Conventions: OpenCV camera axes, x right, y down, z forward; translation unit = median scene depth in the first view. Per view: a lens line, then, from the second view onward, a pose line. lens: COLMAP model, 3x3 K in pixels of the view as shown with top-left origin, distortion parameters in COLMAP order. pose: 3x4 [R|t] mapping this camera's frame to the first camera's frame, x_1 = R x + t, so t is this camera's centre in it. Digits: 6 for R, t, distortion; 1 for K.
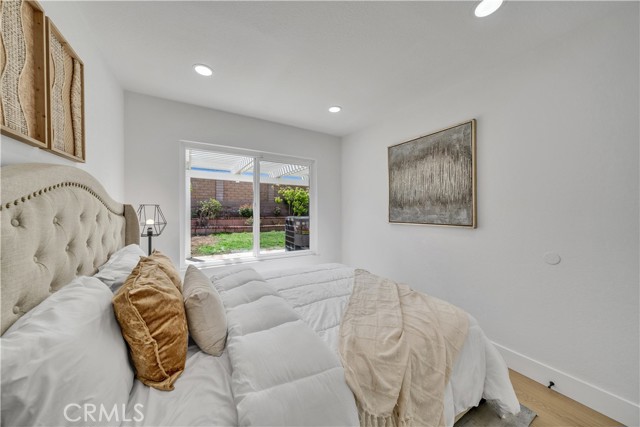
lens RADIAL K [[218.9, 0, 320.0], [0, 218.9, 213.5], [0, 0, 1]] dist [0.000247, -0.000013]
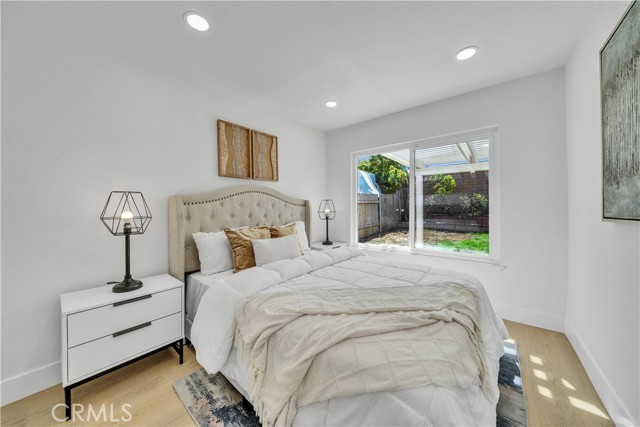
lens RADIAL K [[218.9, 0, 320.0], [0, 218.9, 213.5], [0, 0, 1]] dist [0.000247, -0.000013]
pose [[0.336173, 0.016665, -0.941653, 0.722346], [-0.008091, 0.999858, 0.014806, 0.036321], [0.941765, 0.002641, 0.336260, 0.408999]]
